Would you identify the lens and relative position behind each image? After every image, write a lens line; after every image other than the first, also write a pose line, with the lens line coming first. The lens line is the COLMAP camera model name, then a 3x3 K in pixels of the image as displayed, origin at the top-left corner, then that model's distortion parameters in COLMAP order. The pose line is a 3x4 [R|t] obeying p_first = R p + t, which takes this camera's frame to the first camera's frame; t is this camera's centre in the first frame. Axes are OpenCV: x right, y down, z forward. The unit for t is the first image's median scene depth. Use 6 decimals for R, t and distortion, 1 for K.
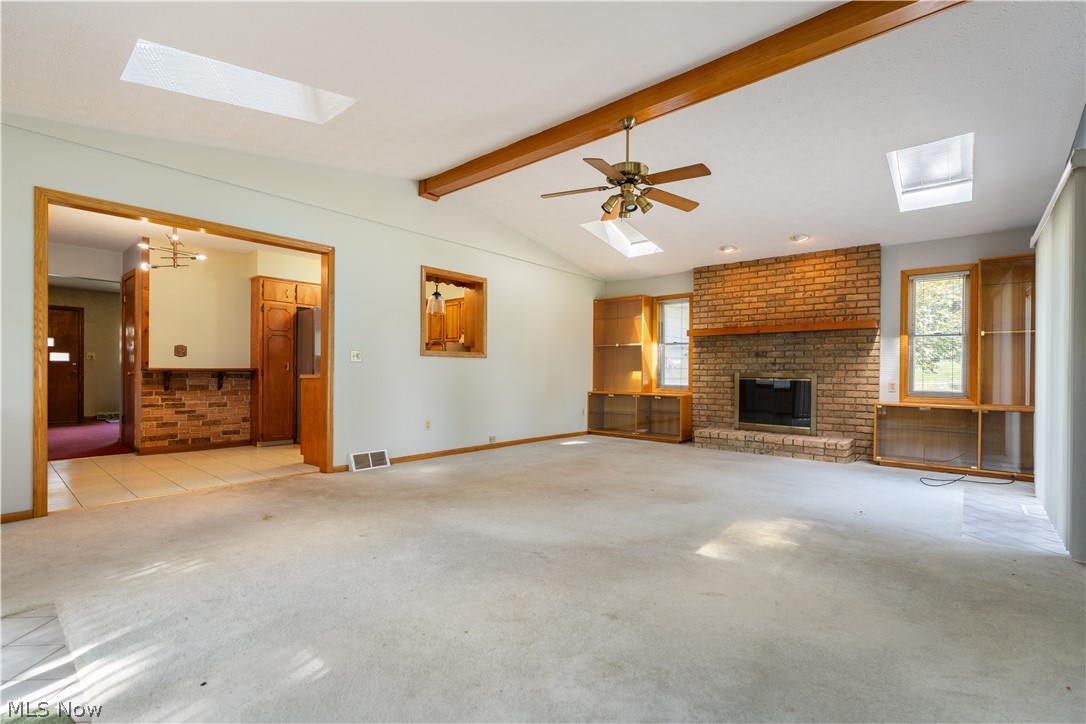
lens RADIAL K [[487.6, 0, 542.5], [0, 487.6, 372.6], [0, 0, 1]] dist [-0.002865, 0.000386]
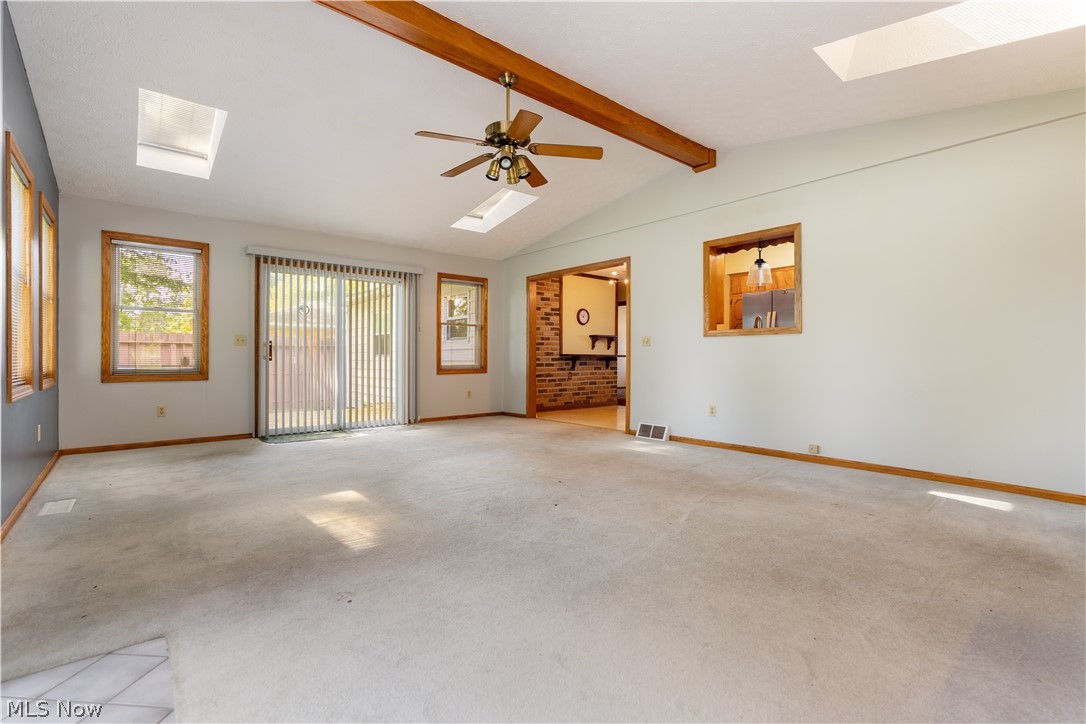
lens RADIAL K [[487.6, 0, 524.2], [0, 487.6, 358.0], [0, 0, 1]] dist [-0.002865, 0.000386]
pose [[-0.174955, -0.005725, -0.984560, 0.650074], [-0.002449, 0.999983, -0.005379, 0.010840], [0.984573, 0.001470, -0.174966, 0.709588]]
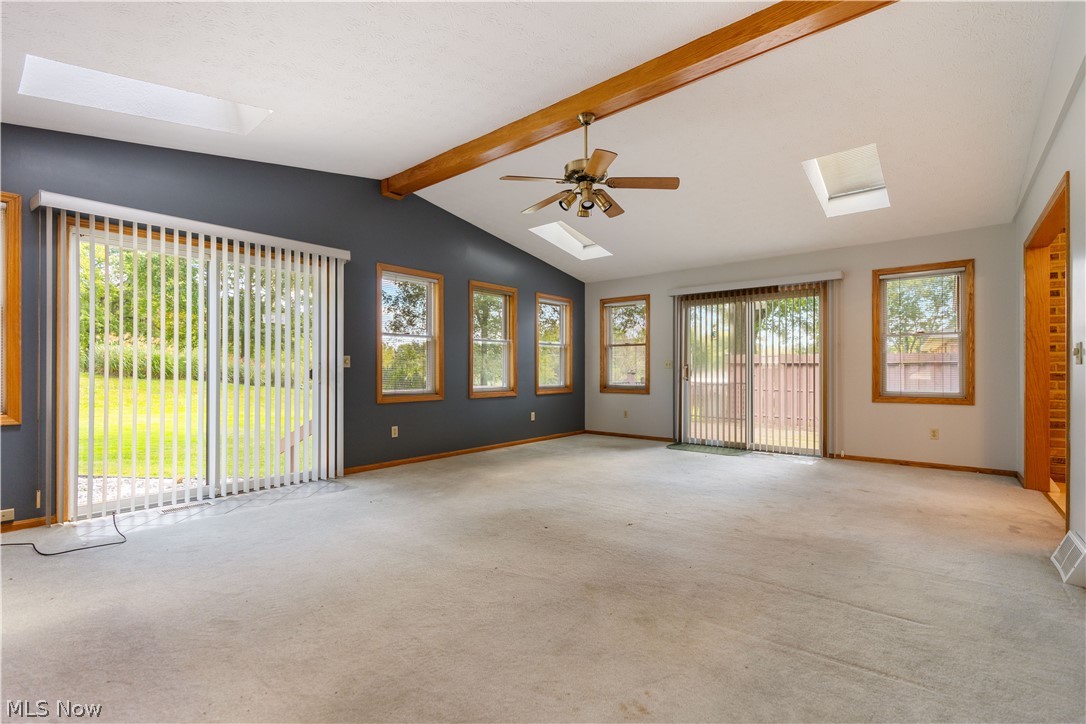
lens RADIAL K [[487.6, 0, 521.9], [0, 487.6, 368.7], [0, 0, 1]] dist [-0.002865, 0.000386]
pose [[-0.999890, -0.012128, -0.008582, 0.207292], [-0.012035, 0.999869, -0.010835, 0.001094], [0.008712, -0.010731, -0.999904, 1.186431]]
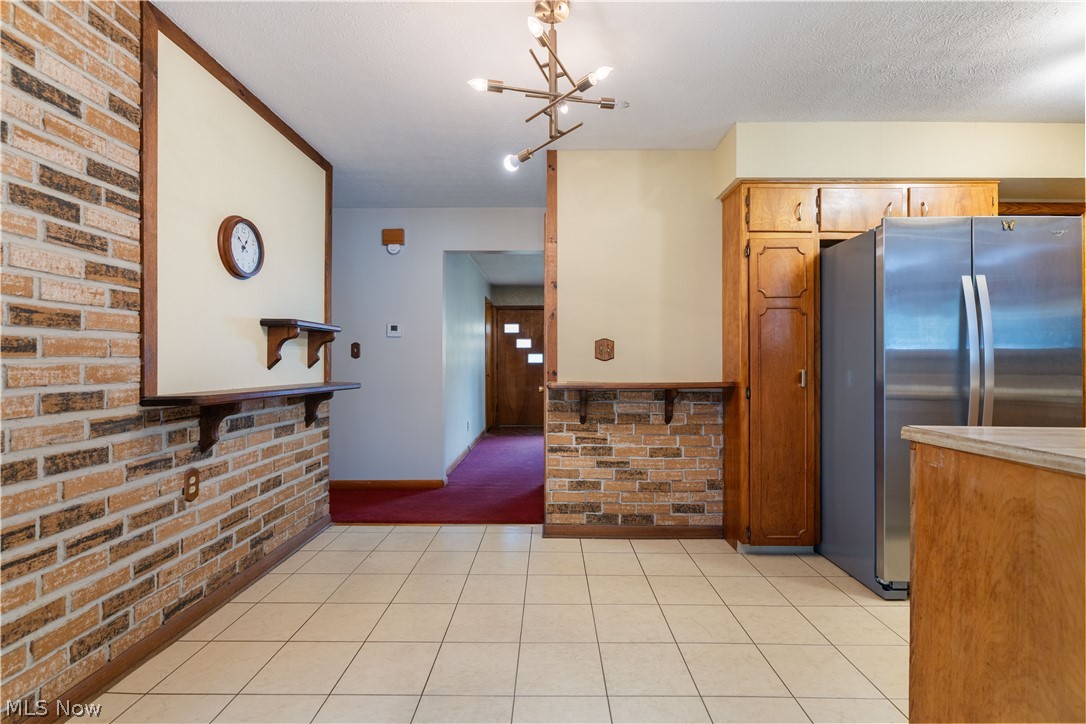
lens RADIAL K [[487.6, 0, 543.0], [0, 487.6, 363.5], [0, 0, 1]] dist [-0.002865, 0.000386]
pose [[0.642199, -0.006551, -0.766510, -0.350652], [0.004197, 0.999979, -0.005030, -0.025266], [0.766526, 0.000013, 0.642213, 0.564043]]
